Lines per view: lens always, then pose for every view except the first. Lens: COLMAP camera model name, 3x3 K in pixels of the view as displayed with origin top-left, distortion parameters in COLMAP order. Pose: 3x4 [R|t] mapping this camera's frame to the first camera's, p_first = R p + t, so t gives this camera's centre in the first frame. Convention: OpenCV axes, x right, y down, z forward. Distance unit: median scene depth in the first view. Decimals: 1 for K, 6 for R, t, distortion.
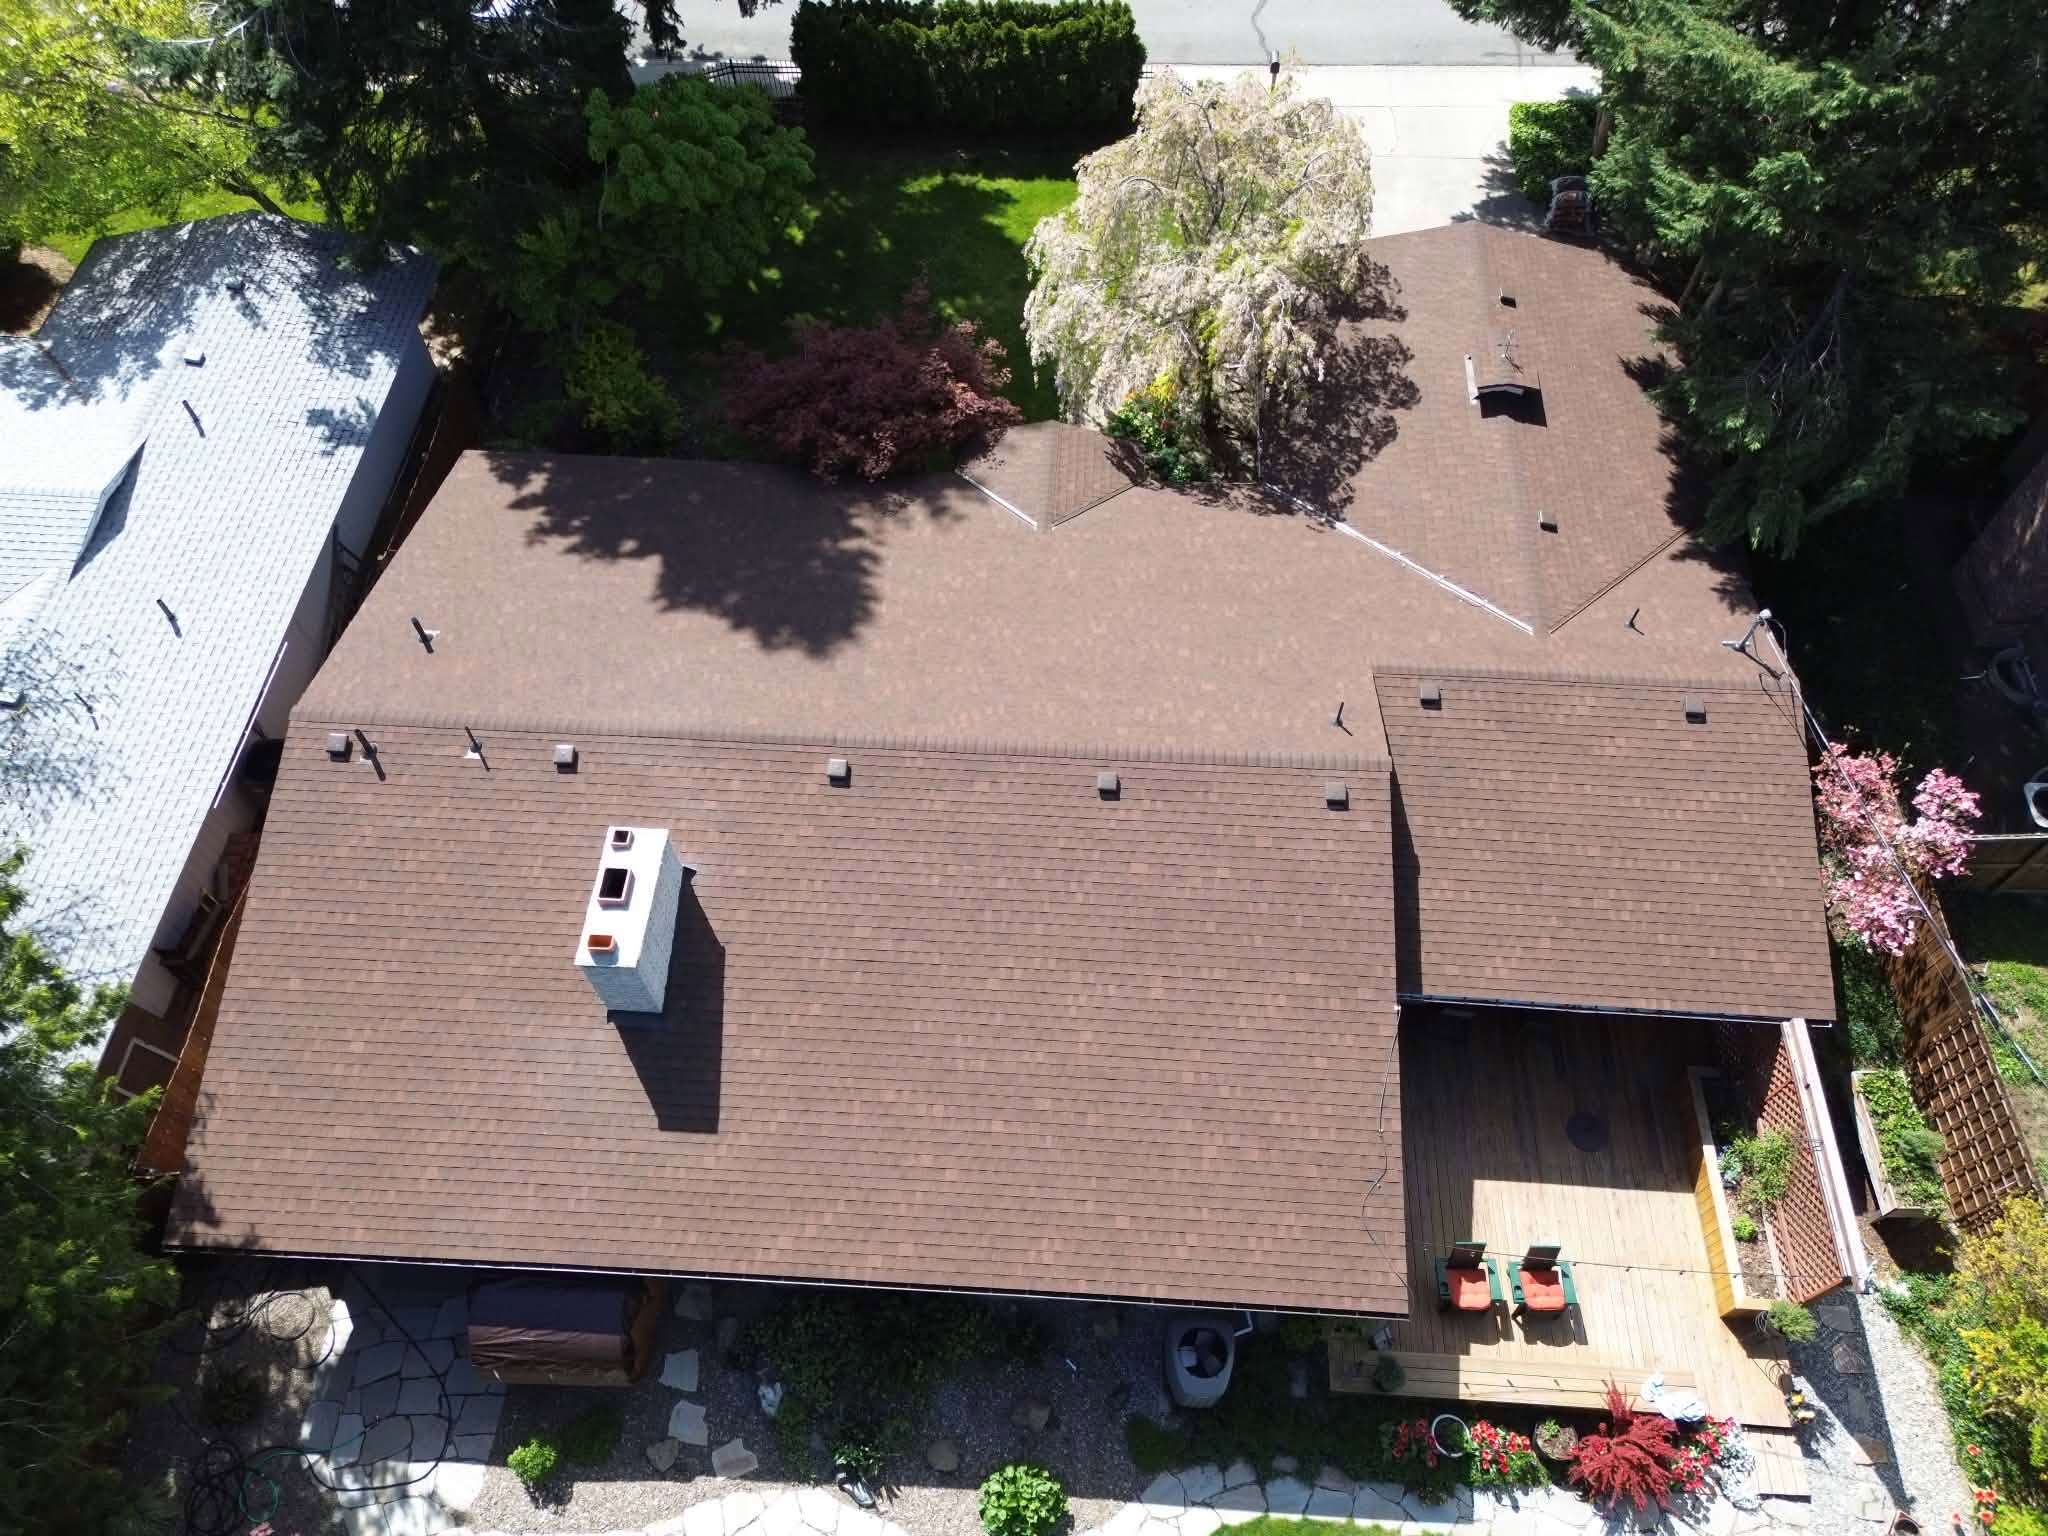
lens RADIAL K [[1439.0, 0, 1024.2], [0, 1439.0, 762.4], [0, 0, 1]] dist [0.062895, -0.055272]
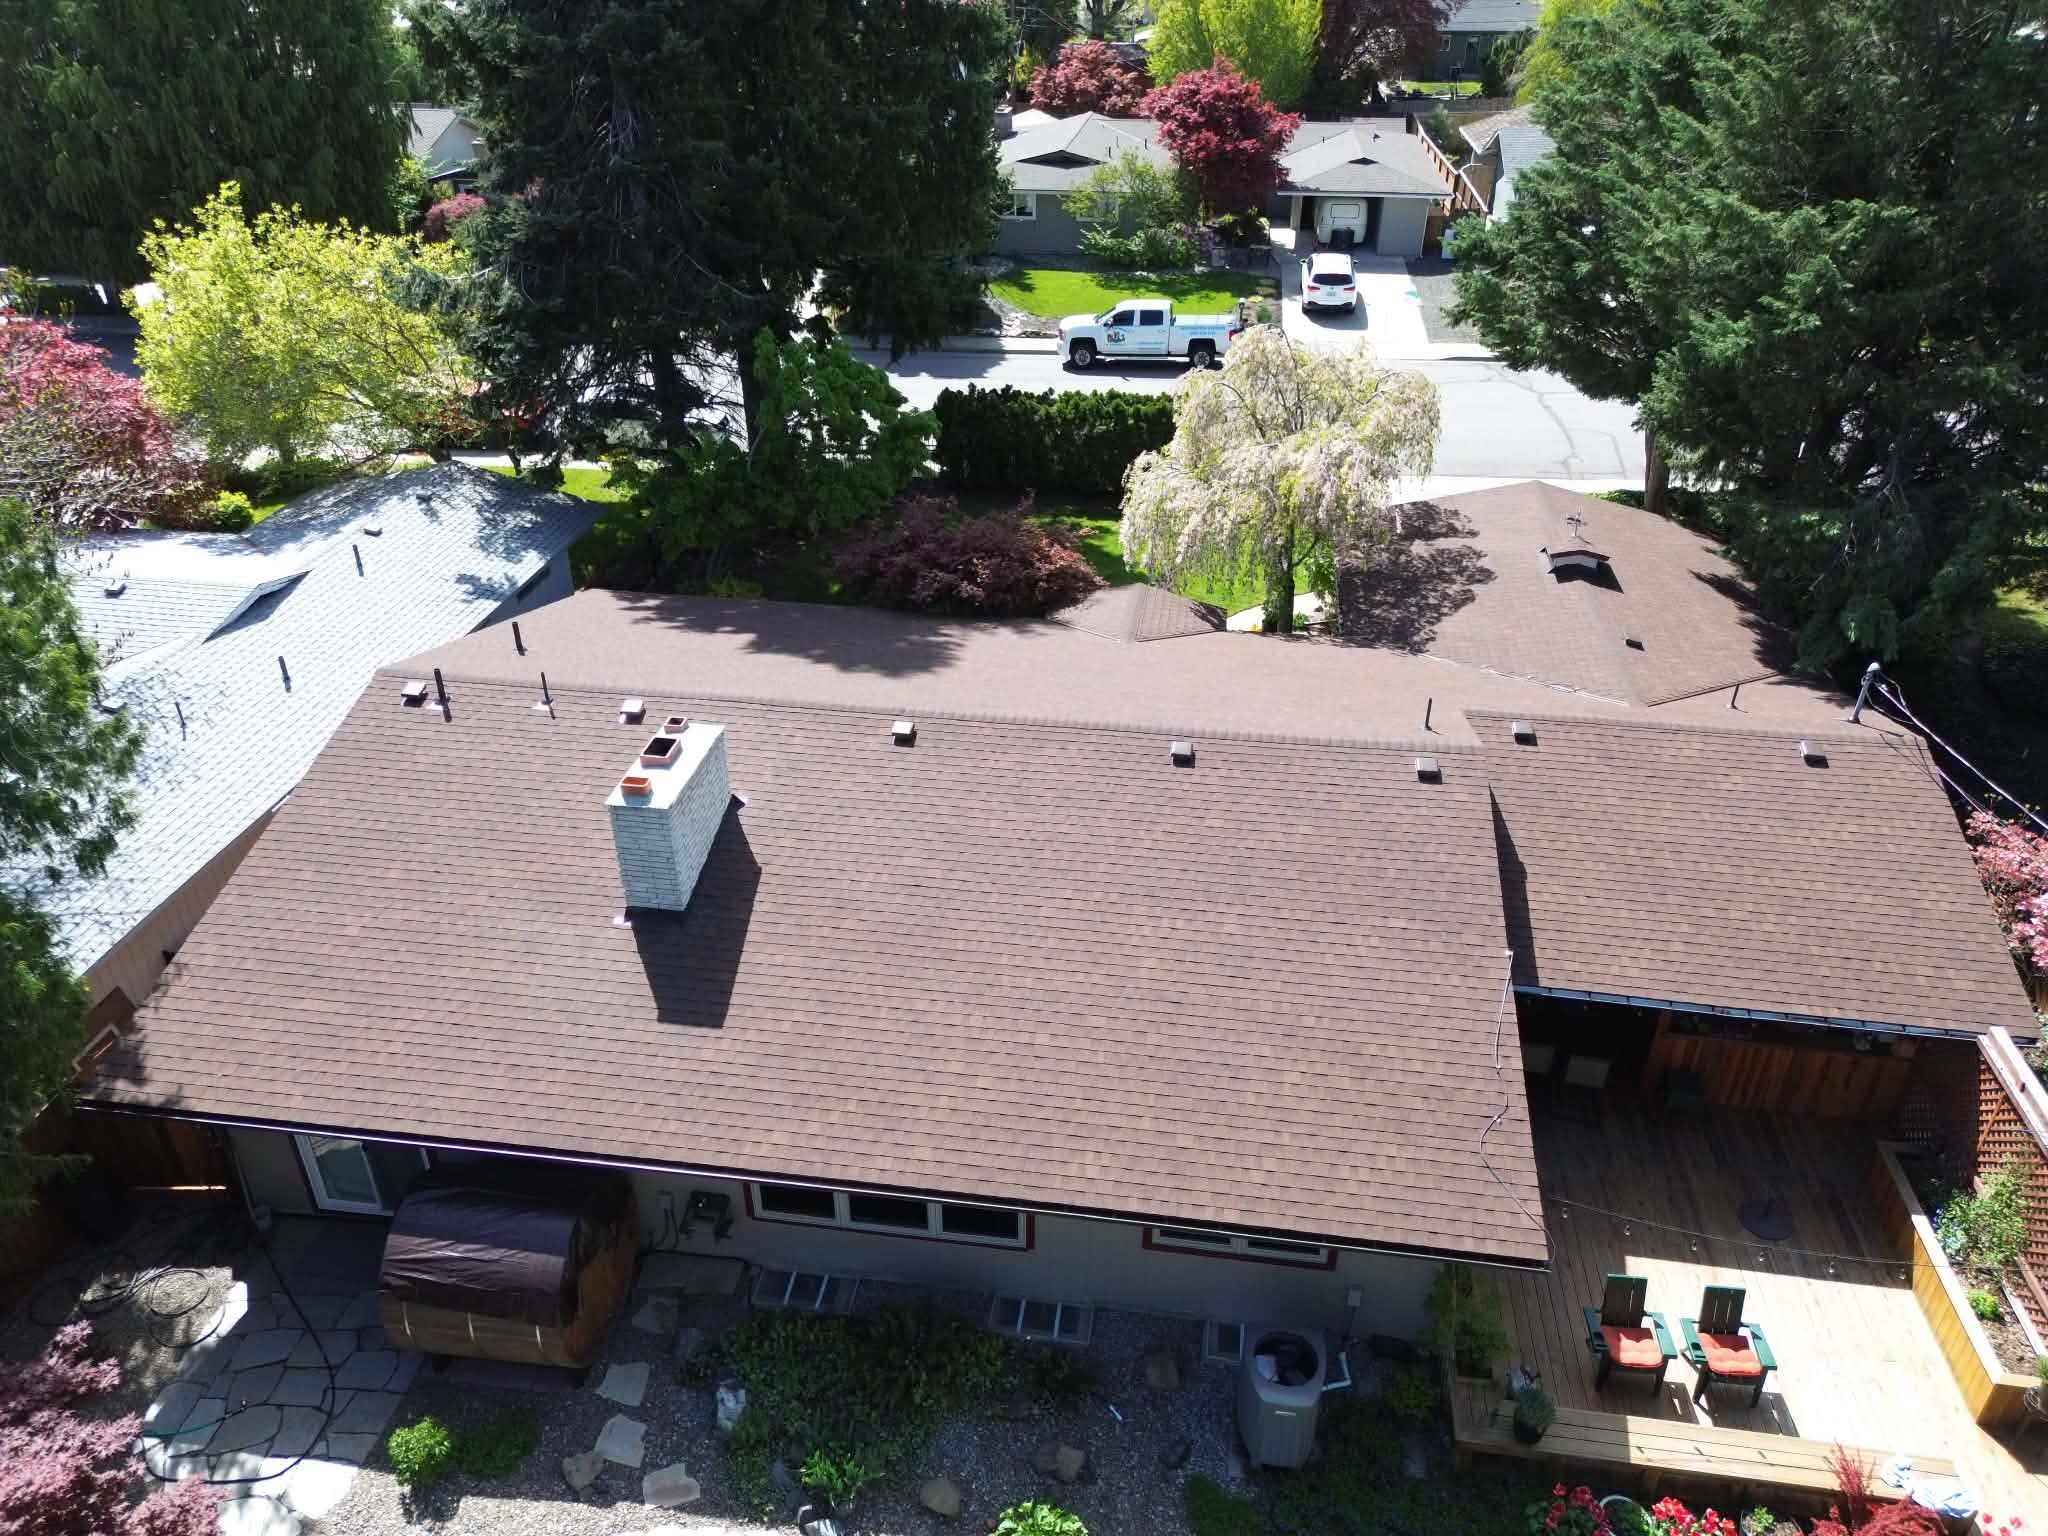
lens RADIAL K [[1437.6, 0, 1024.0], [0, 1437.6, 768.0], [0, 0, 1]] dist [0.055510, -0.039552]
pose [[0.996130, 0.048007, -0.073630, 0.024218], [-0.075598, 0.895283, -0.439036, 0.449797], [0.044843, 0.442903, 0.895447, 0.148114]]
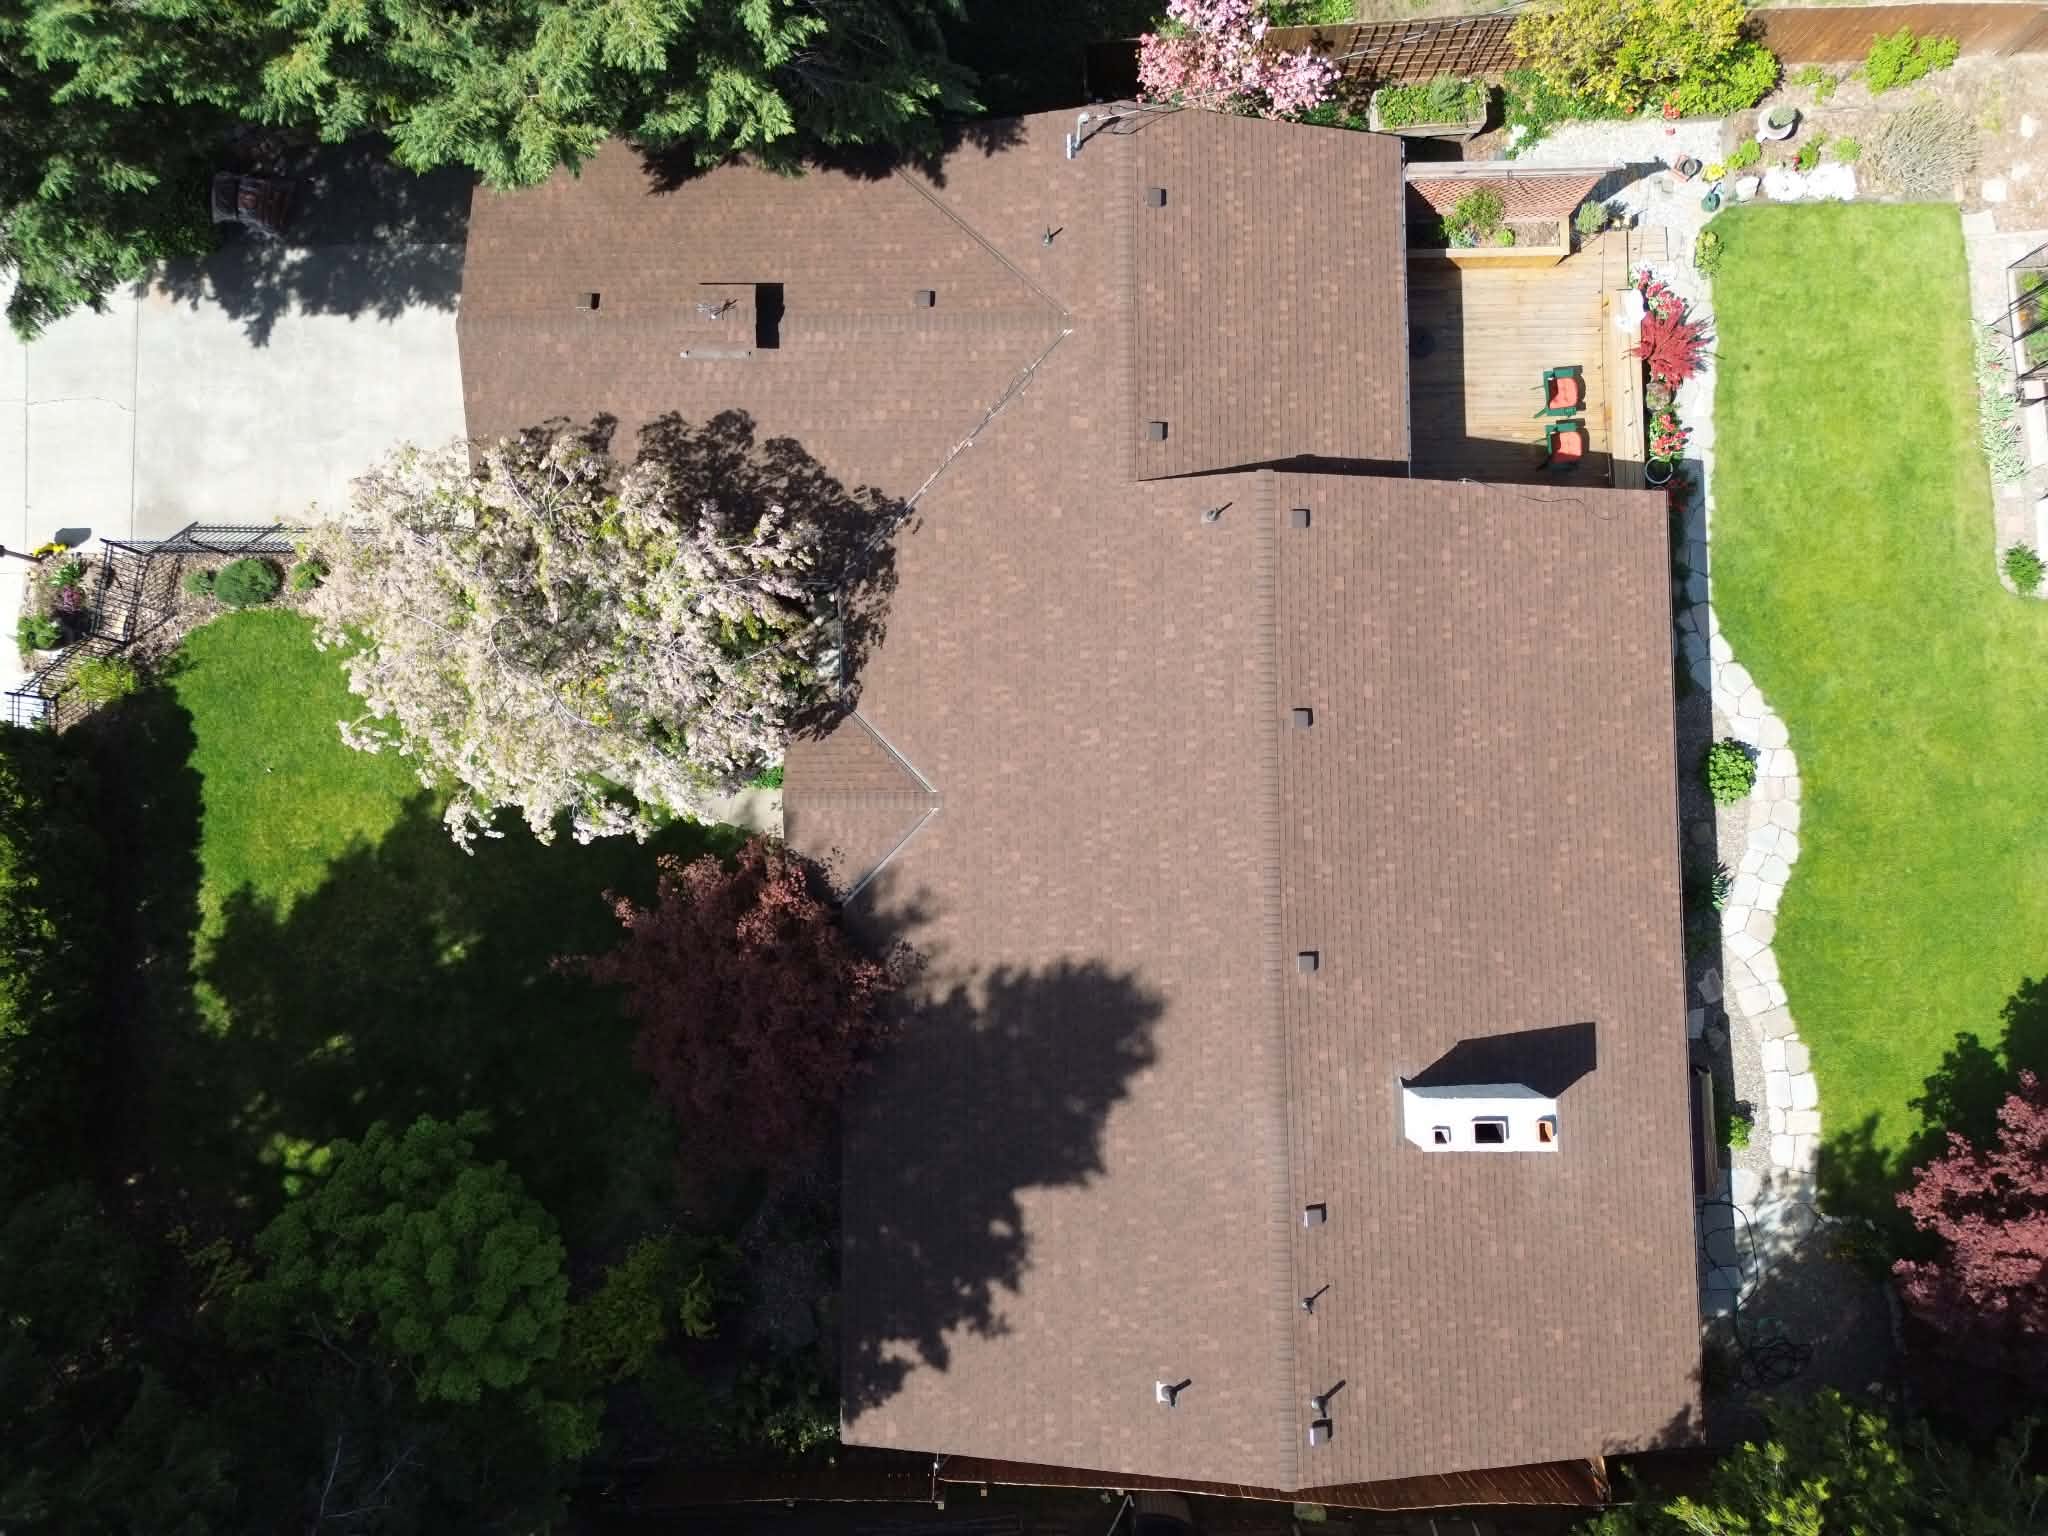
lens RADIAL K [[1437.6, 0, 1024.0], [0, 1437.6, 768.0], [0, 0, 1]] dist [0.055510, -0.039552]
pose [[-0.068539, -0.995740, 0.061686, -0.034167], [0.841102, -0.024422, 0.540325, -0.773970], [-0.536517, 0.088917, 0.839192, 0.178186]]
